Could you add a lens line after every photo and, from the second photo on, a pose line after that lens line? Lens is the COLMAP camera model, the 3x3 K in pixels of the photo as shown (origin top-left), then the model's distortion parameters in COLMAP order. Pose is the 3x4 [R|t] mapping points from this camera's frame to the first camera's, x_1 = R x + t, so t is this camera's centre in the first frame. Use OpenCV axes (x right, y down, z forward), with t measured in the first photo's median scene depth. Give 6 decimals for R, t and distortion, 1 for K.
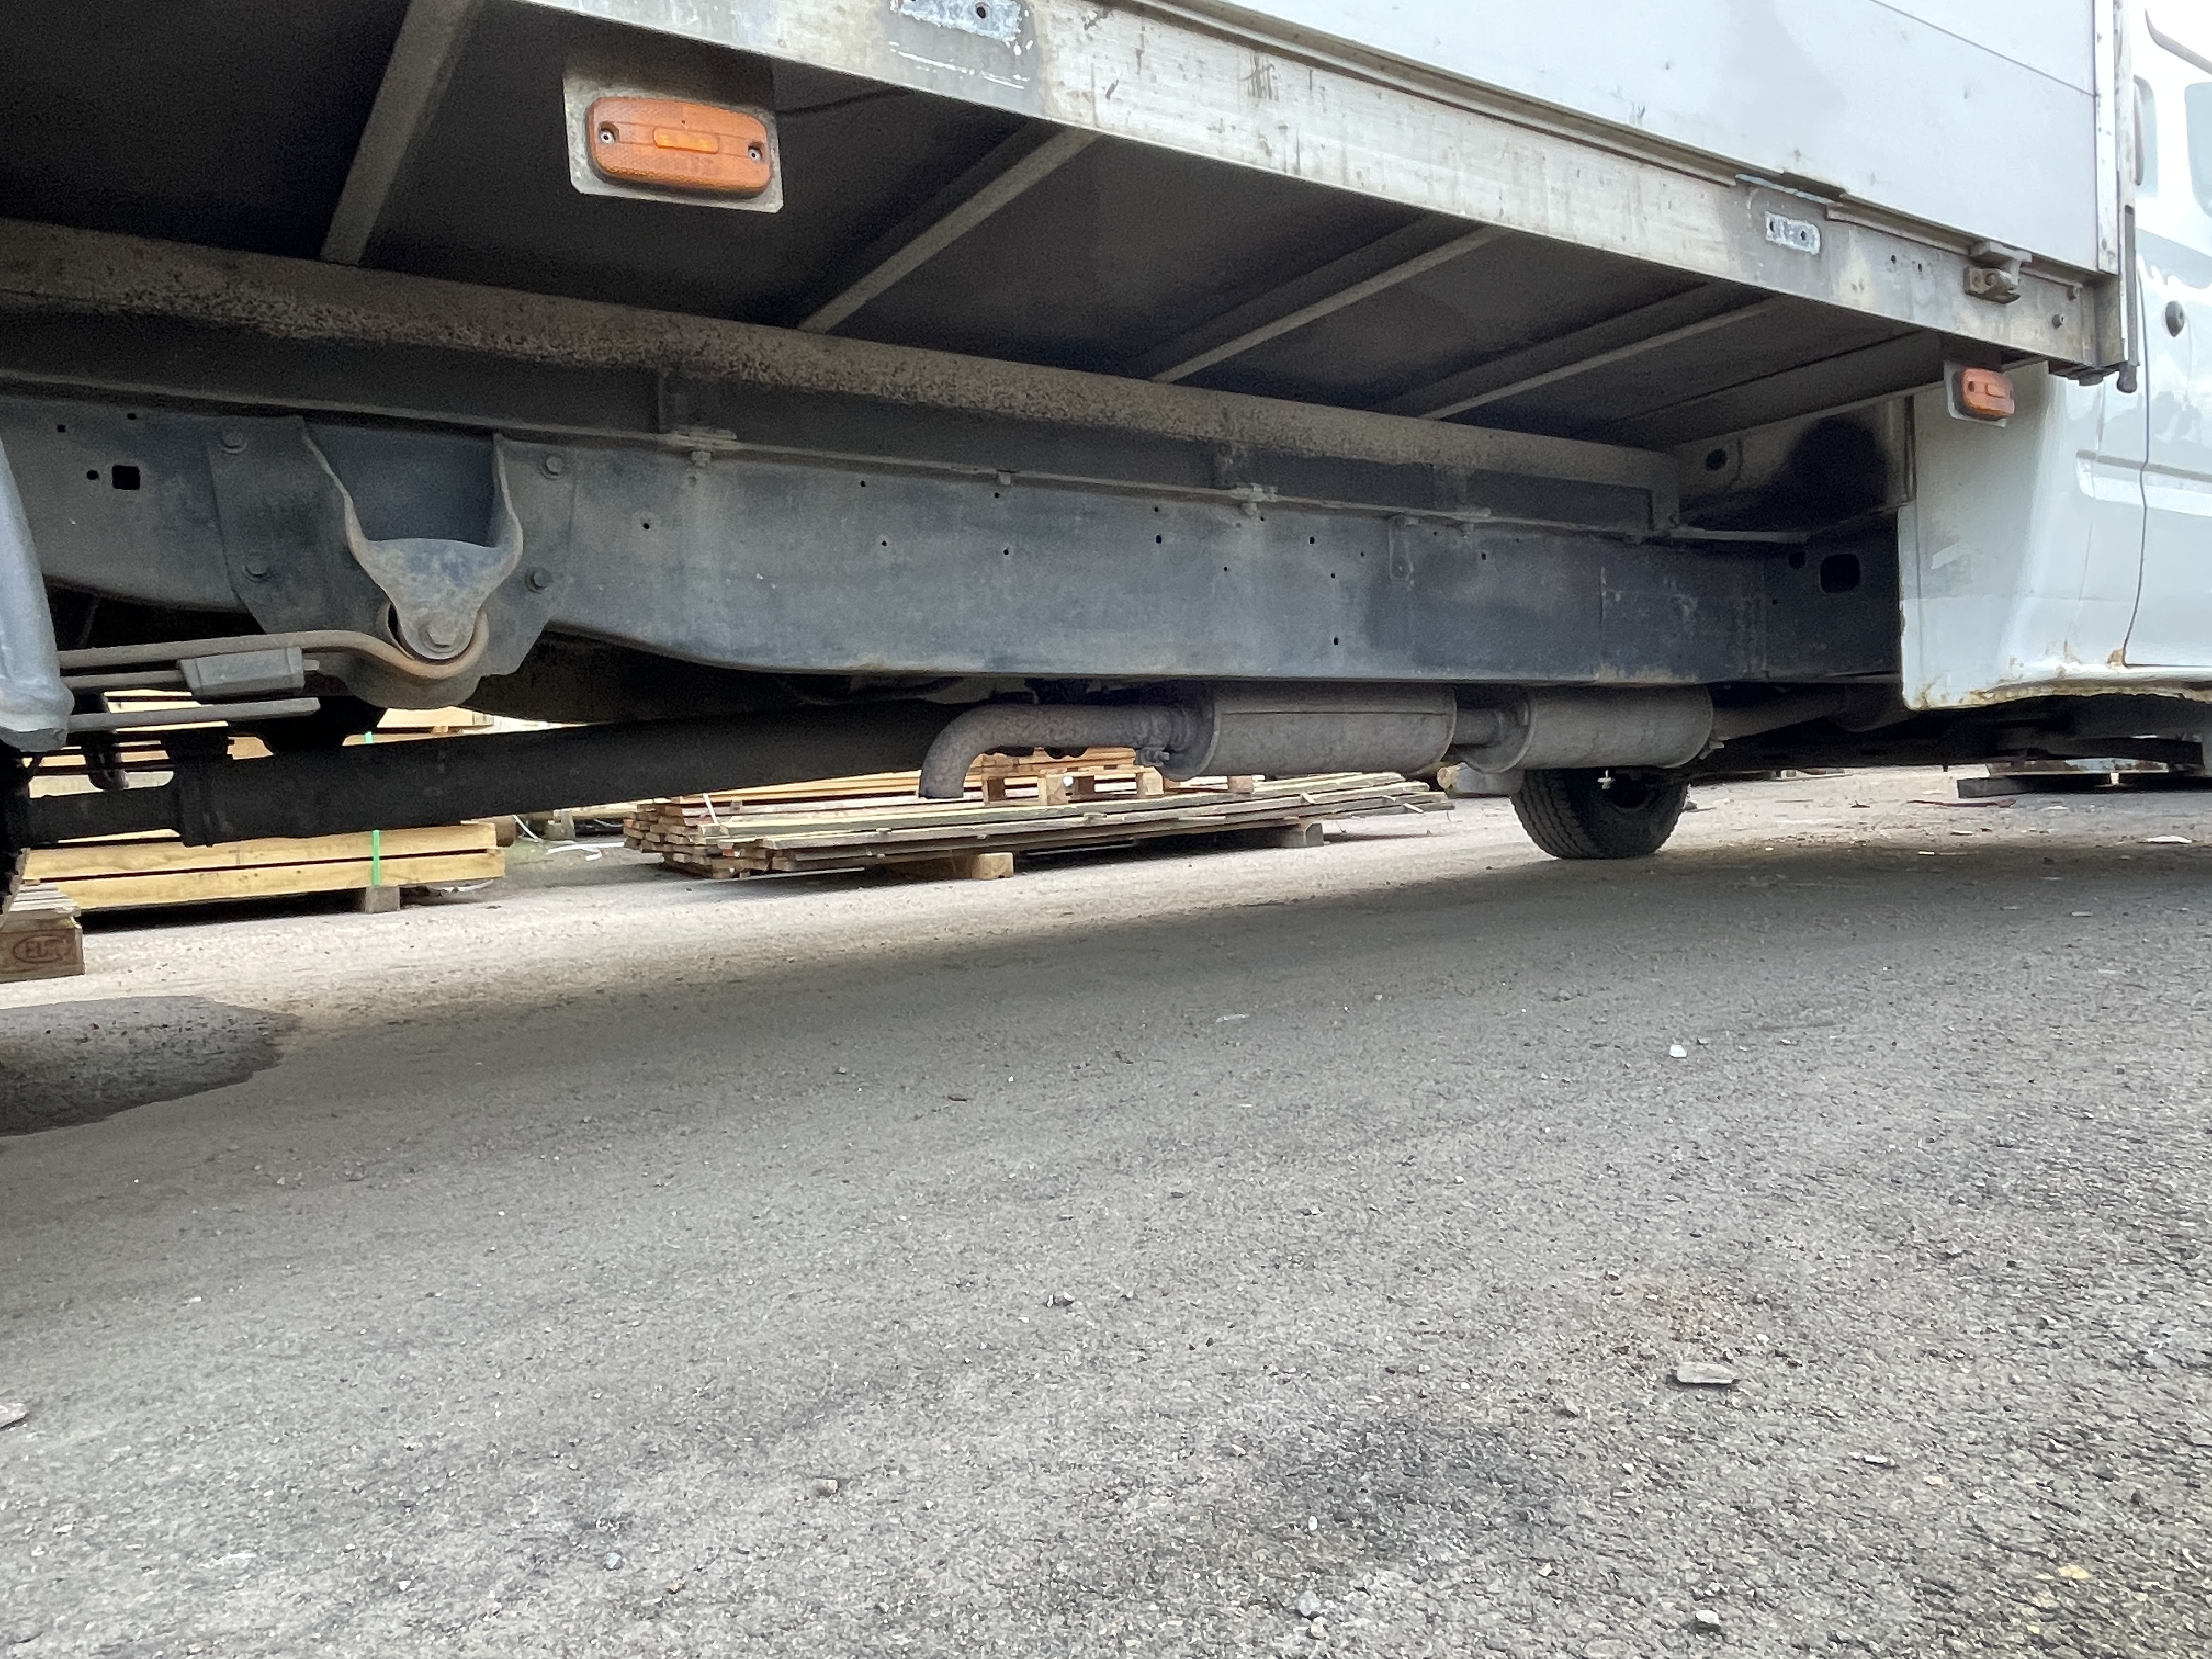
lens RADIAL K [[1490.1, 0, 1106.0], [0, 1490.1, 829.5], [0, 0, 1]] dist [0.002033, -0.000383]
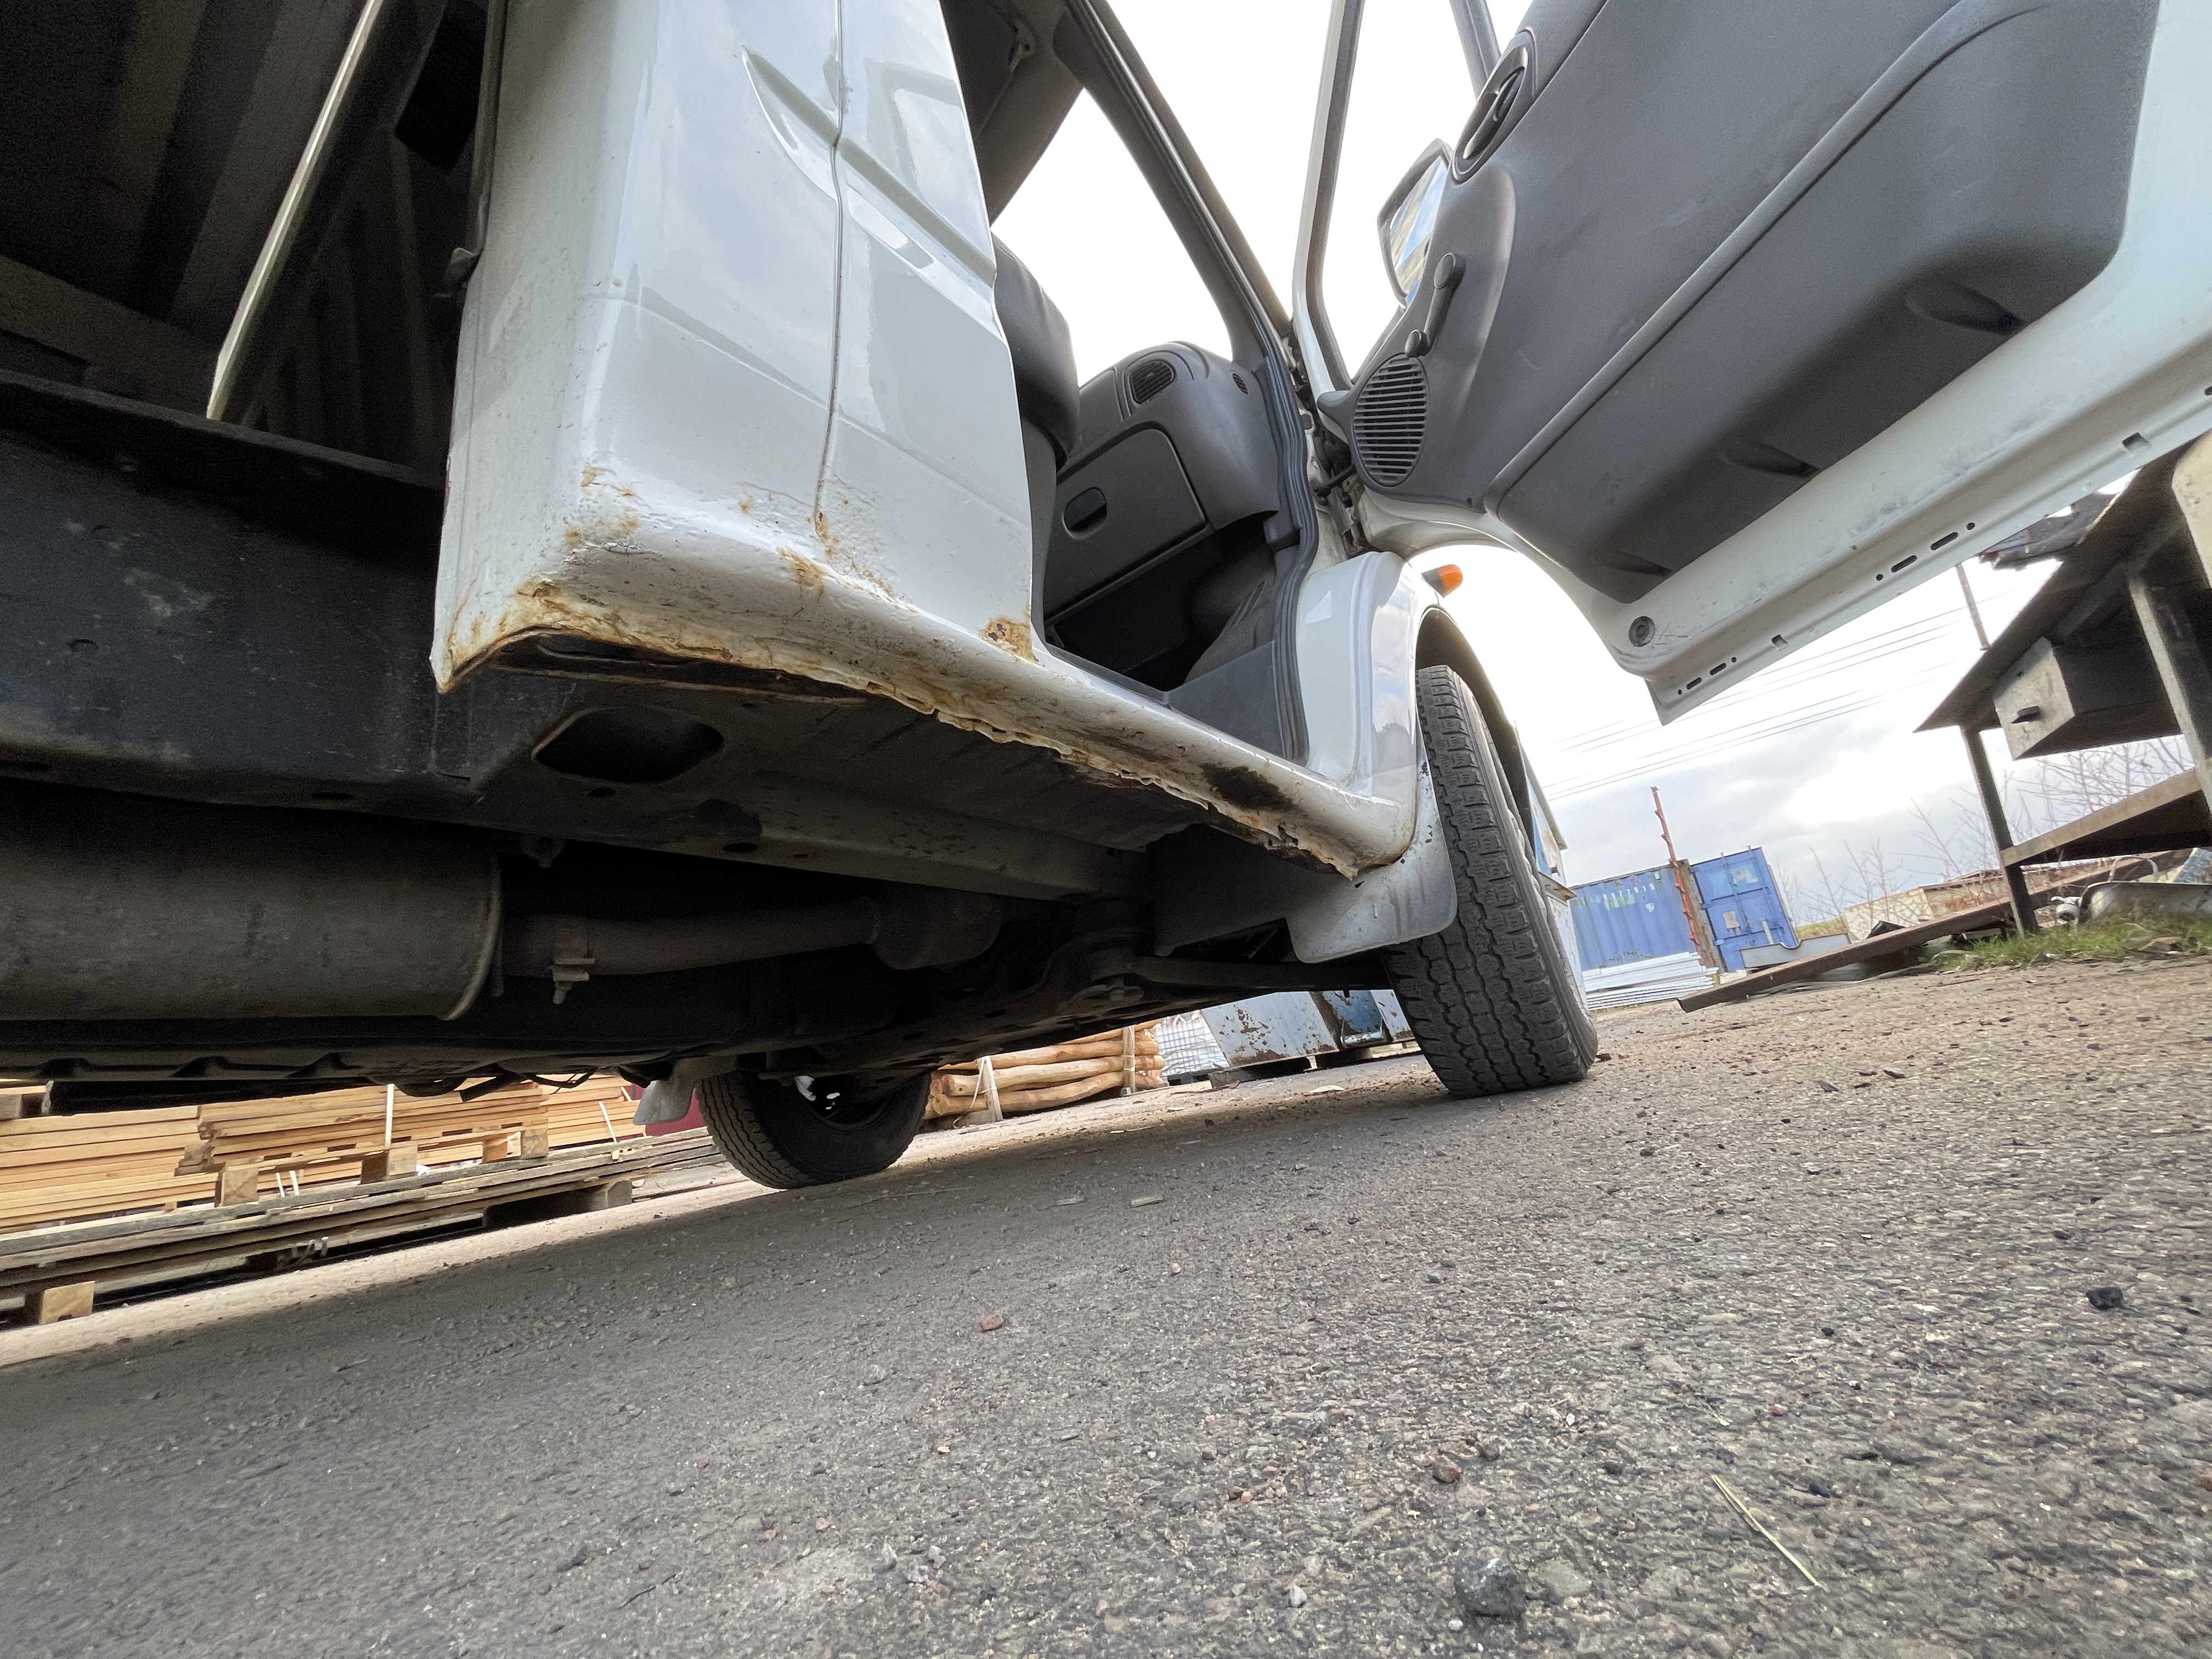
lens RADIAL K [[883.2, 0, 1099.1], [0, 883.2, 817.9], [0, 0, 1]] dist [-0.001576, -0.000137]
pose [[0.940029, -0.003013, 0.341082, 0.876182], [0.128245, 0.929714, -0.345233, 0.053549], [-0.316068, 0.368271, 0.874344, 1.109294]]
